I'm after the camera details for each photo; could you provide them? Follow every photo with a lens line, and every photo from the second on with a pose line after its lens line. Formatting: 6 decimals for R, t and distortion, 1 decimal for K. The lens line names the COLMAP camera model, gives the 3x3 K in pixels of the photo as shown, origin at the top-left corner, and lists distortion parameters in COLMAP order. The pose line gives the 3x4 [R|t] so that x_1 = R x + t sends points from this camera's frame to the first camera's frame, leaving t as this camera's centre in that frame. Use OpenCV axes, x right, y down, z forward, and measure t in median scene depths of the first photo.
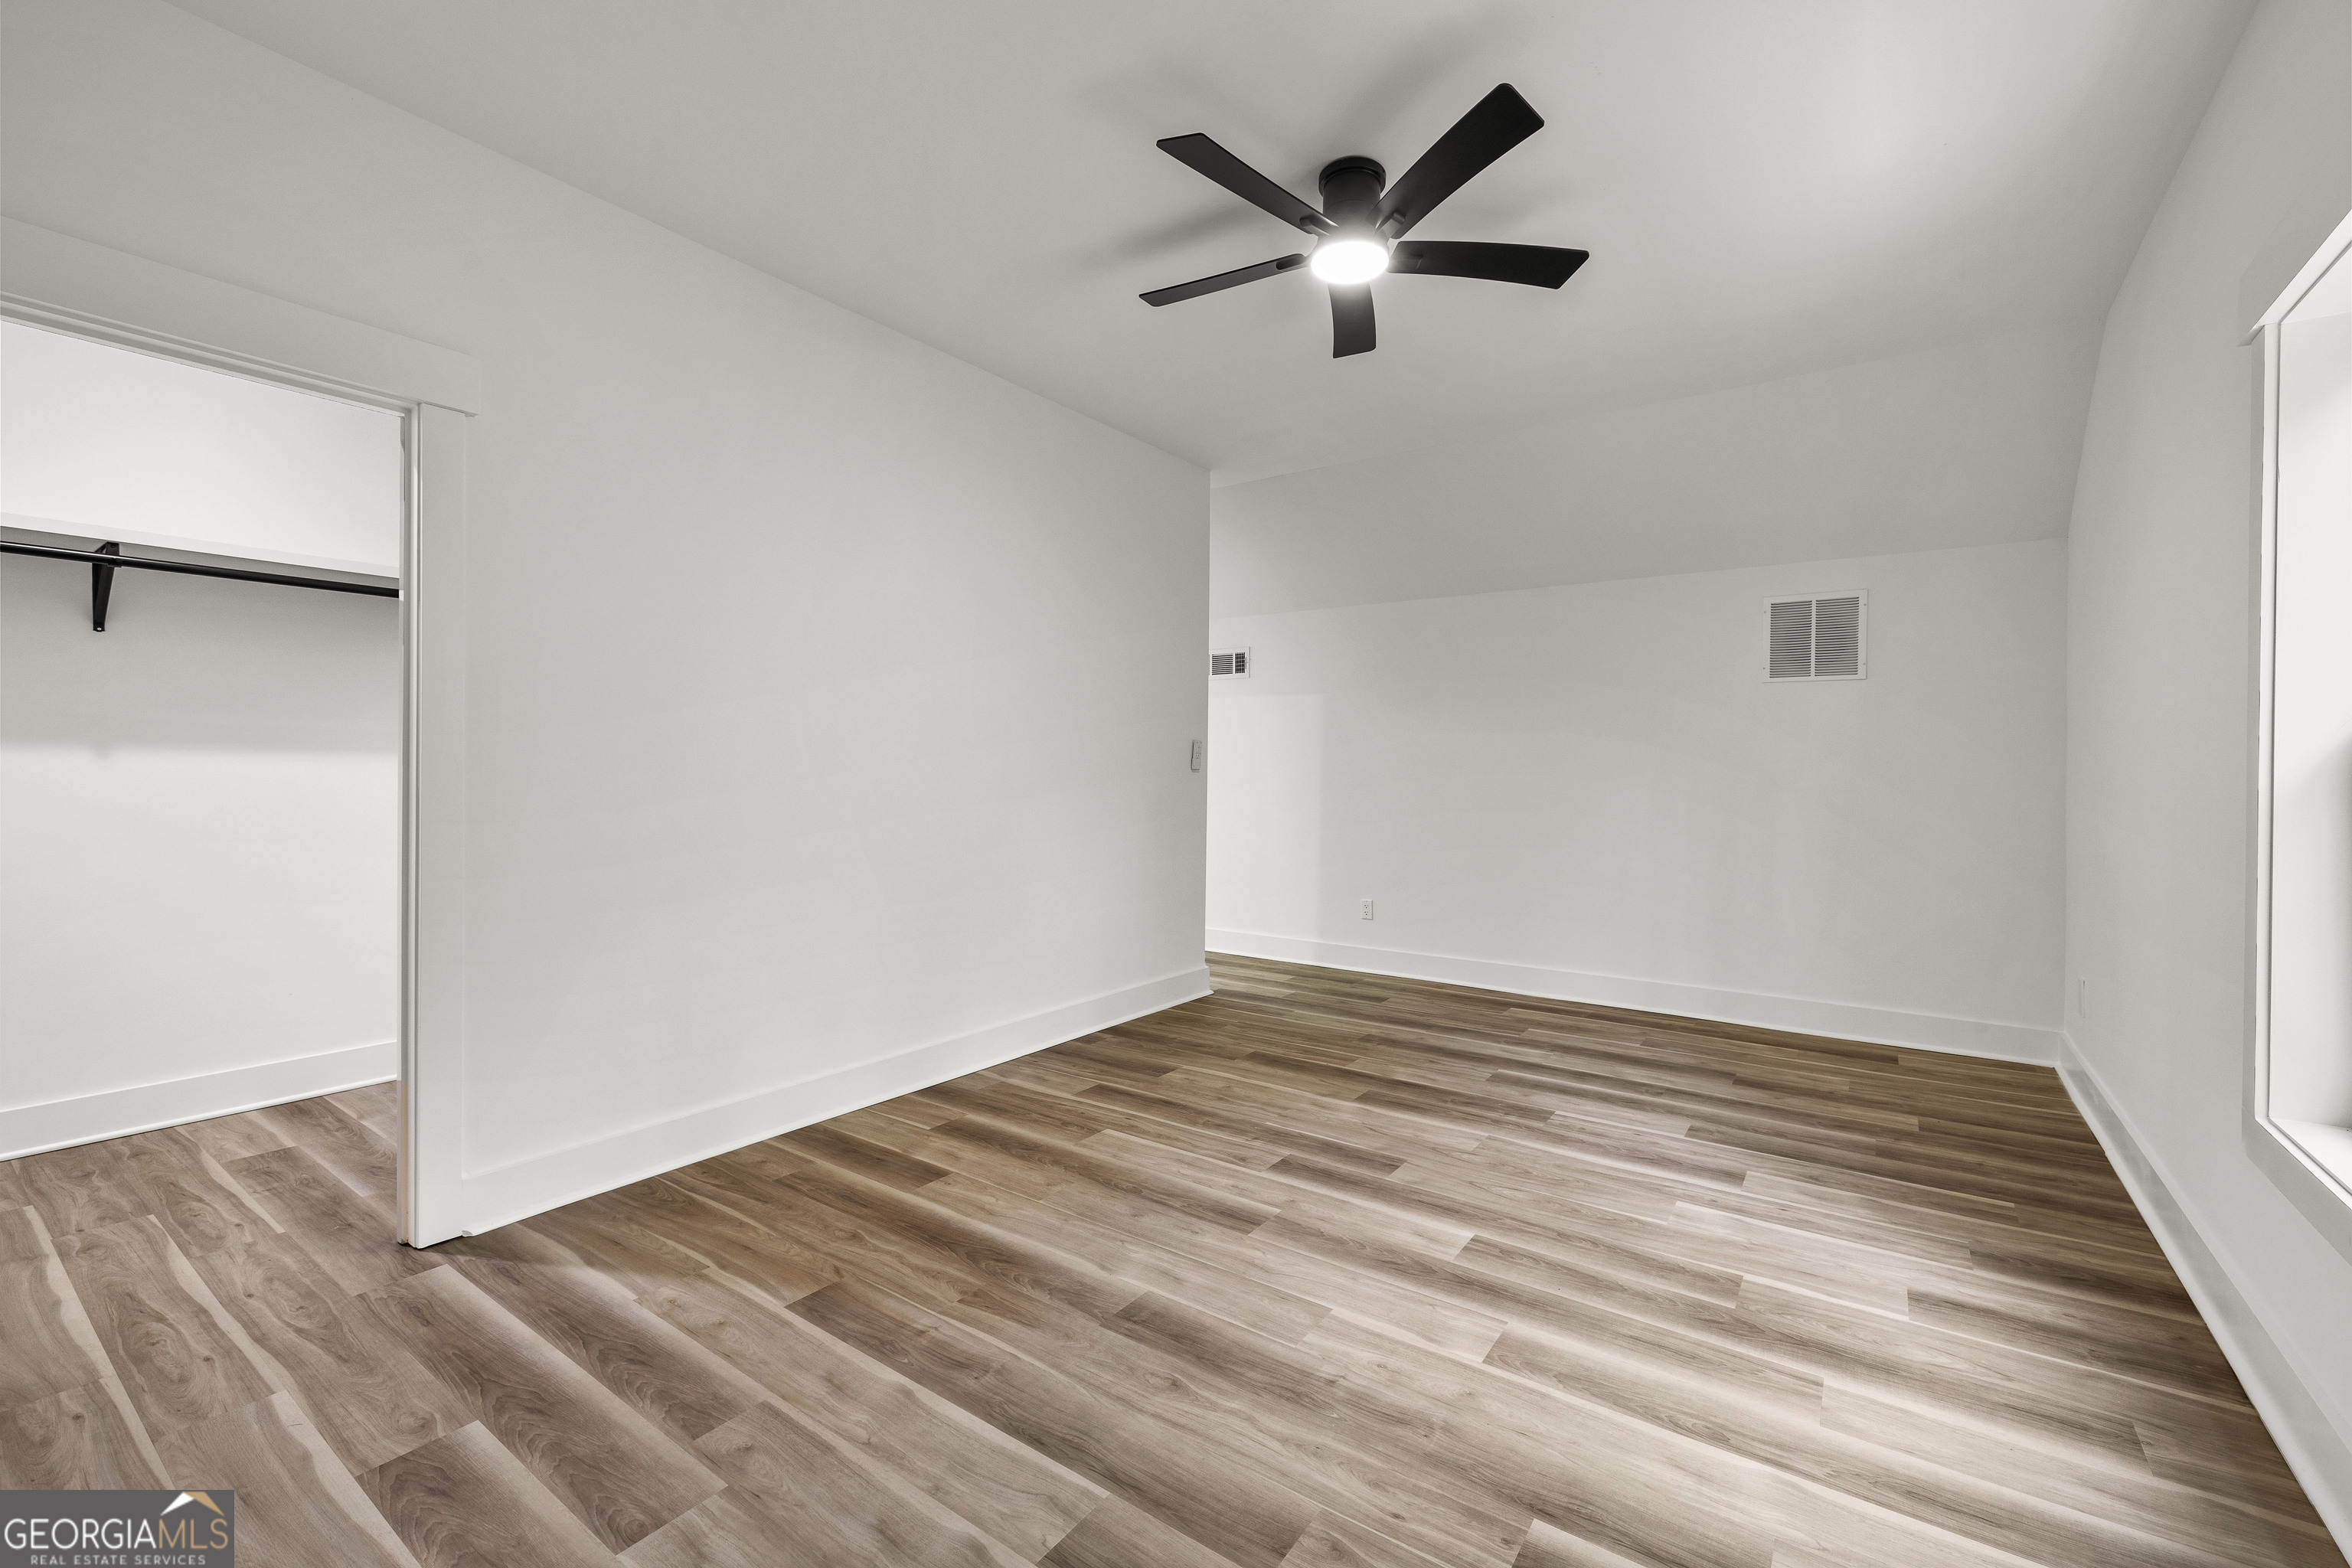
lens RADIAL K [[993.4, 0, 1165.3], [0, 993.4, 782.8], [0, 0, 1]] dist [-0.000302, 0.000381]
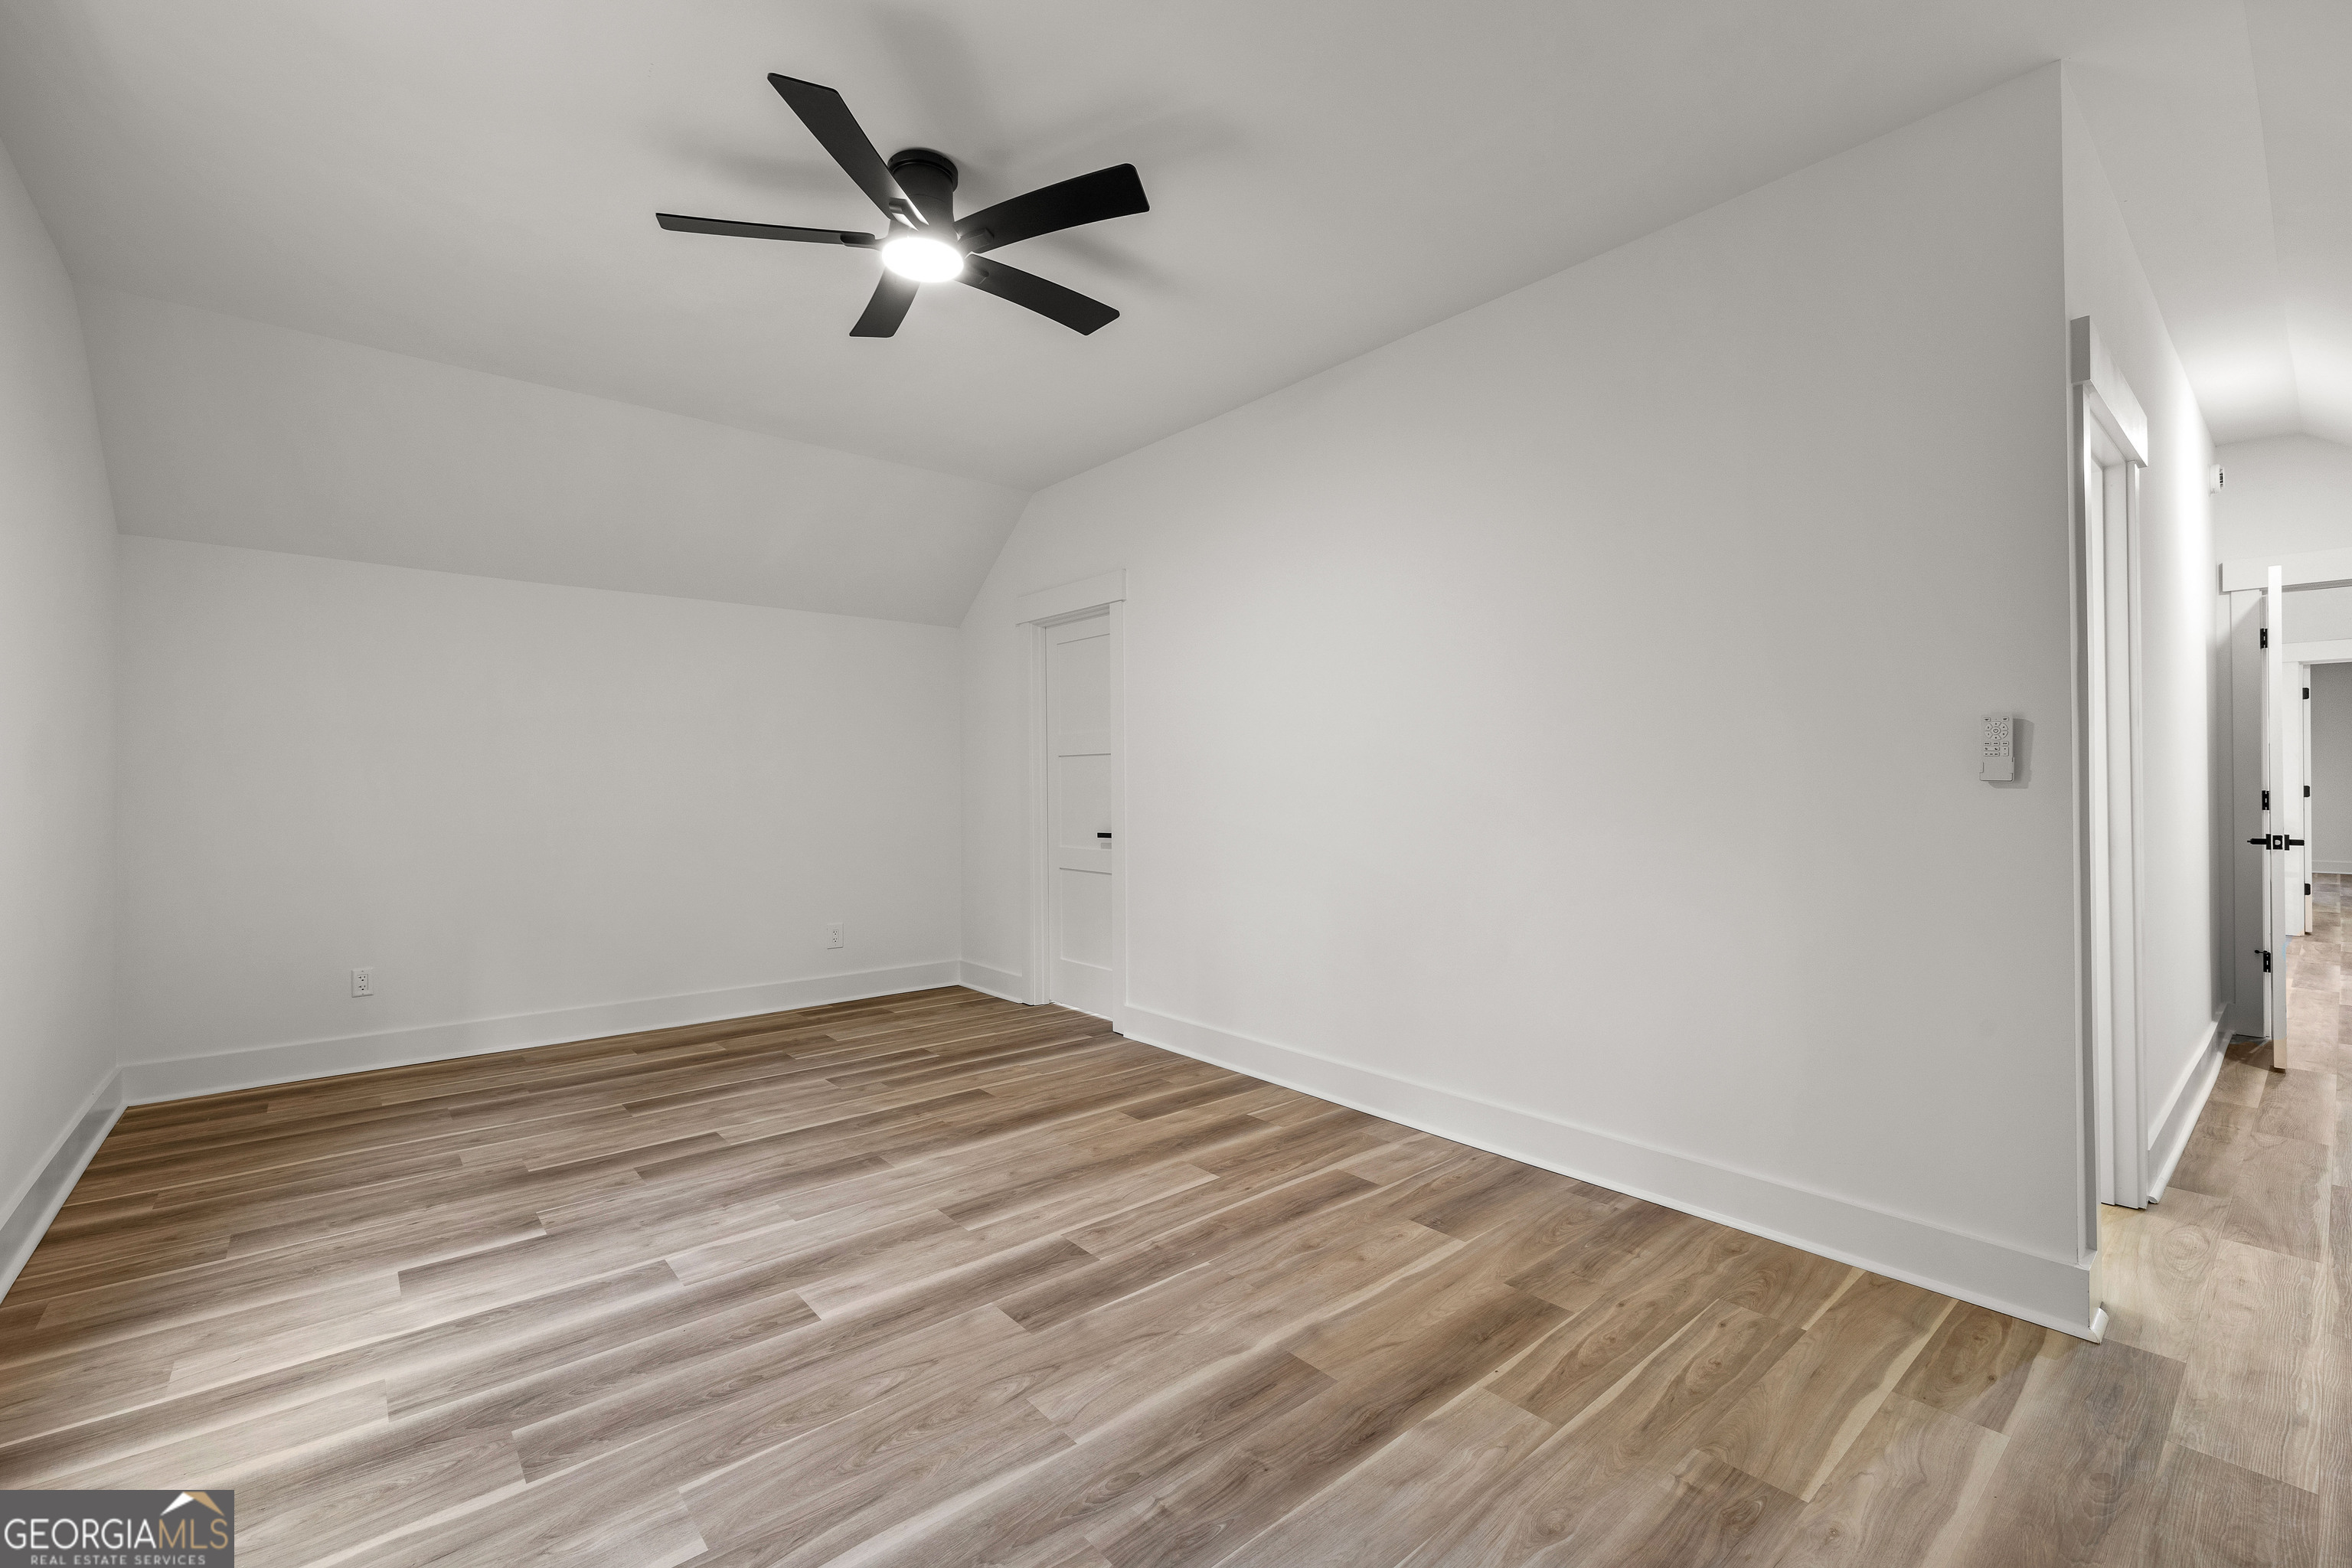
lens RADIAL K [[993.4, 0, 1179.7], [0, 993.4, 776.7], [0, 0, 1]] dist [-0.000302, 0.000381]
pose [[-0.236589, -0.012993, -0.971523, 1.002200], [-0.011390, 0.999879, -0.010599, -0.017096], [0.971543, 0.008558, -0.236708, 1.383263]]
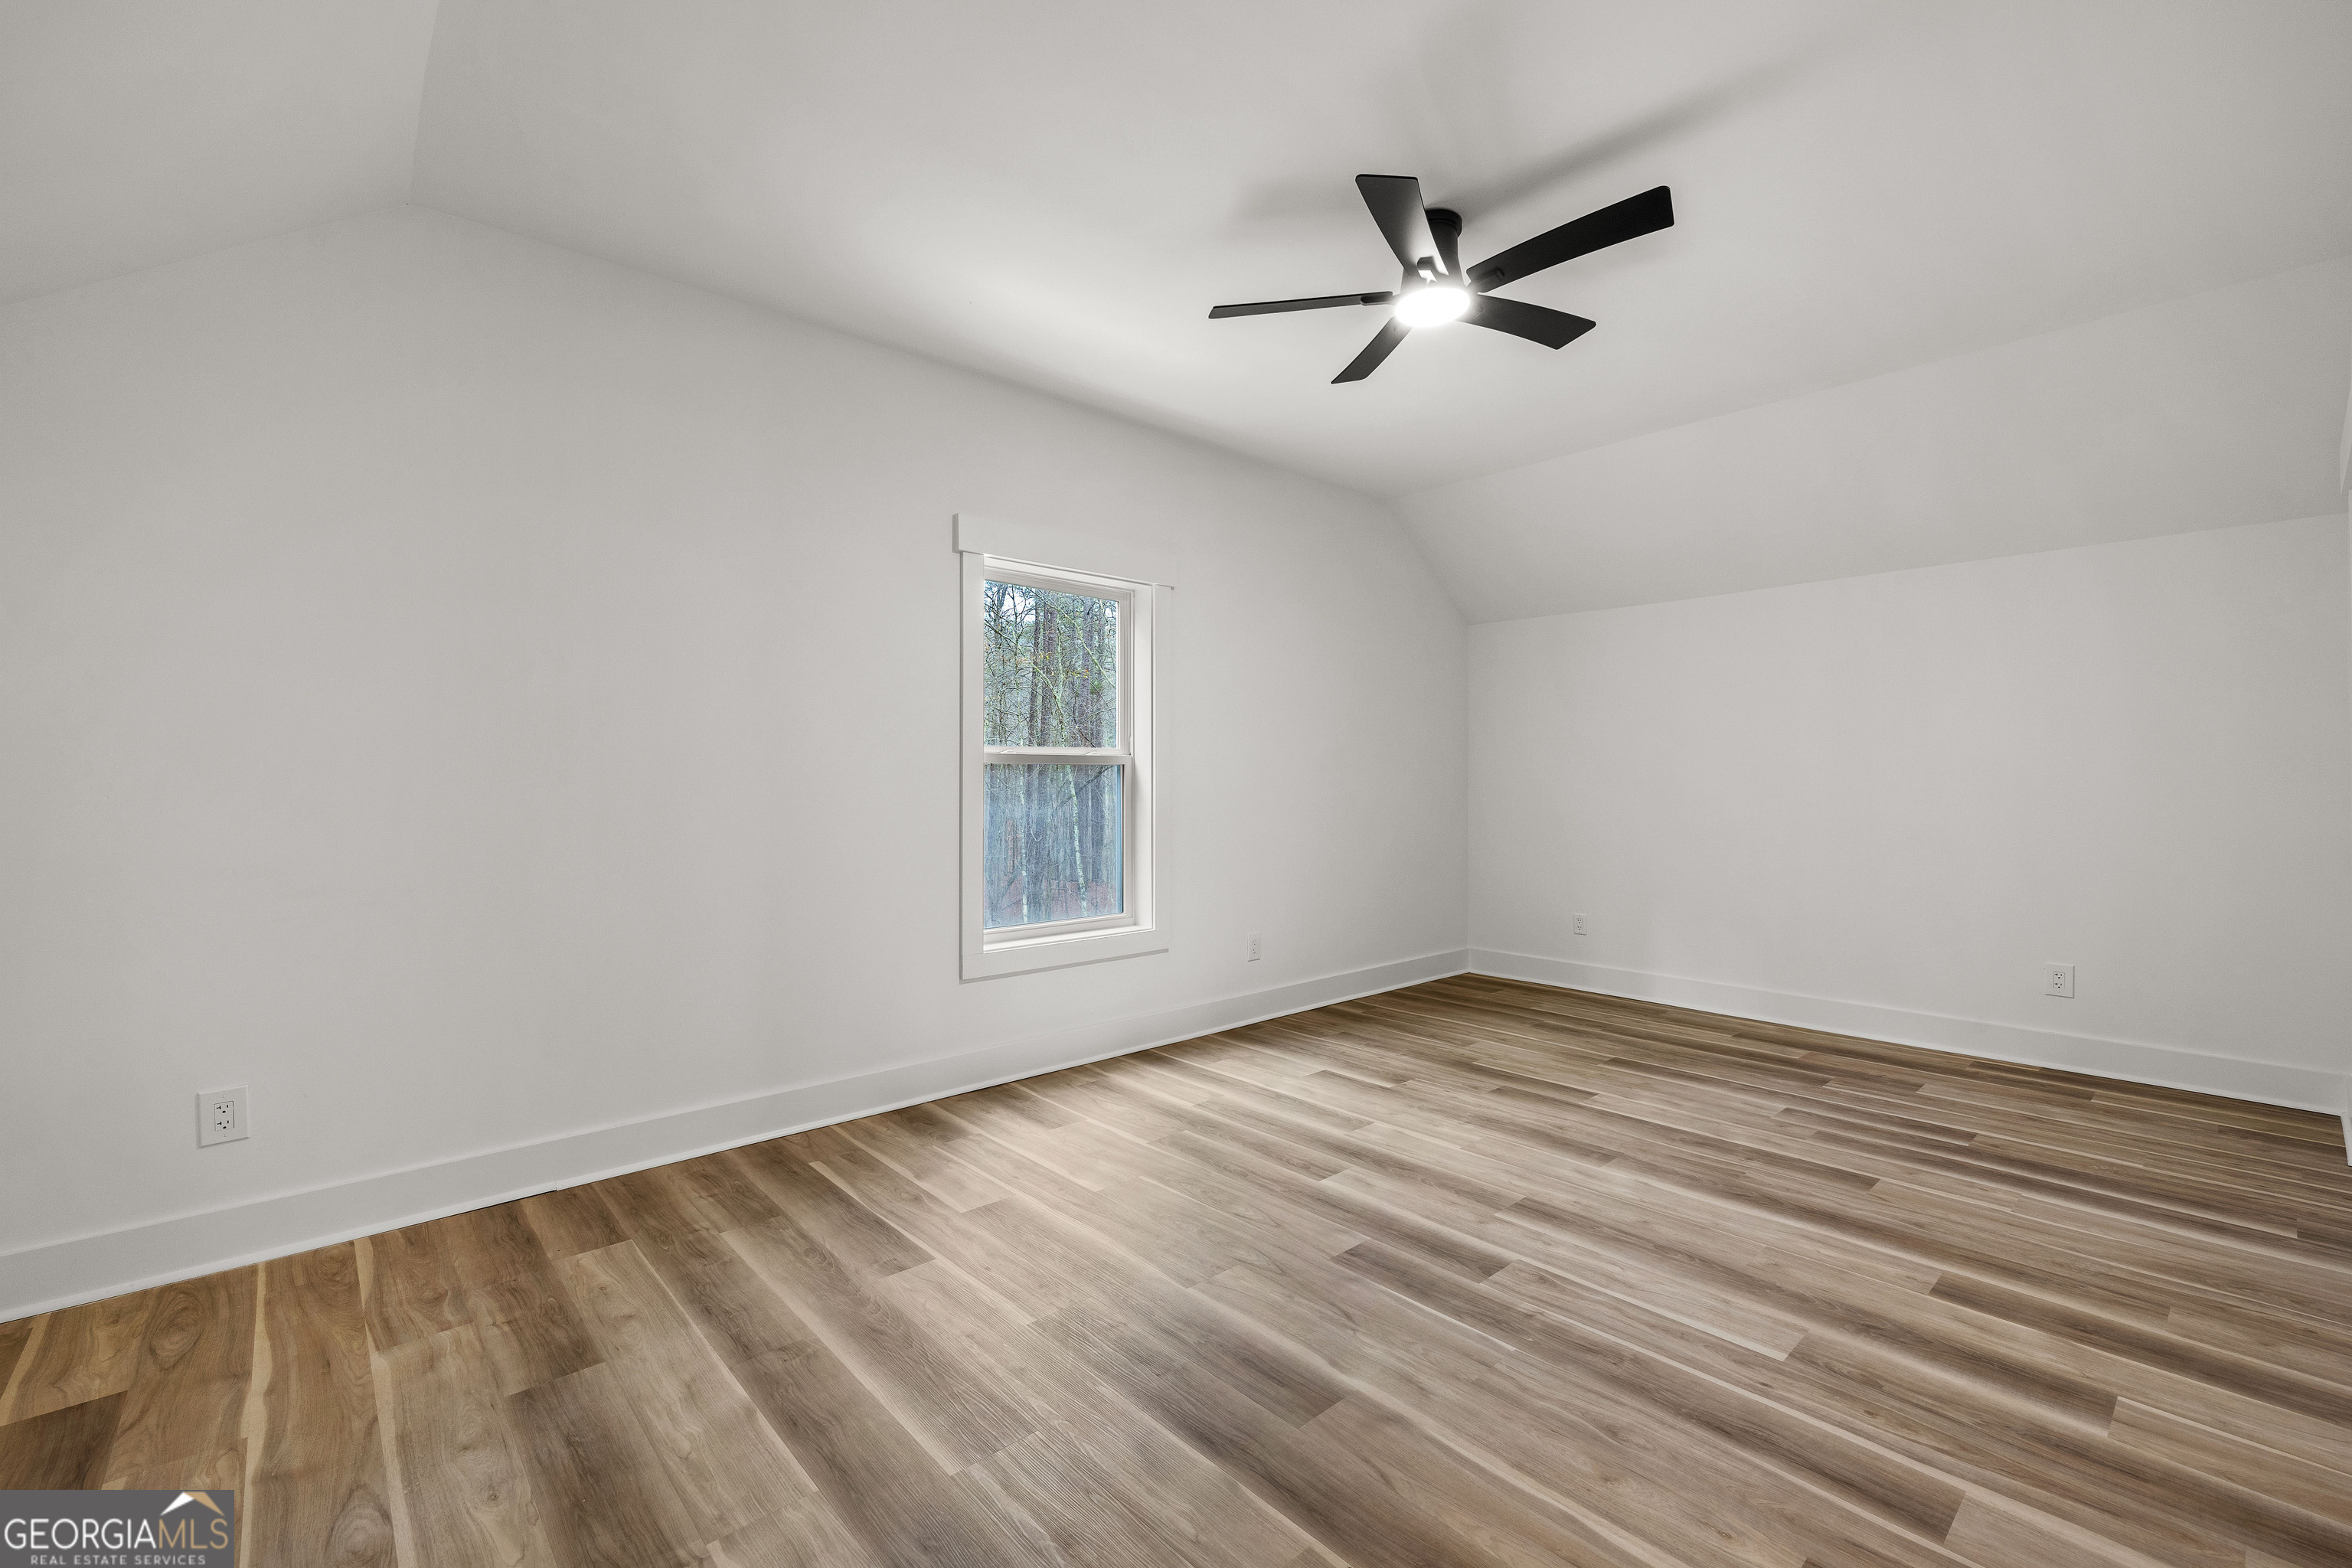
lens RADIAL K [[993.4, 0, 1150.3], [0, 993.4, 768.6], [0, 0, 1]] dist [-0.000302, 0.000381]
pose [[-0.973165, -0.003833, 0.230077, 0.218372], [-0.002629, 0.999981, 0.005539, -0.030866], [-0.230094, 0.004786, -0.973157, 1.990323]]
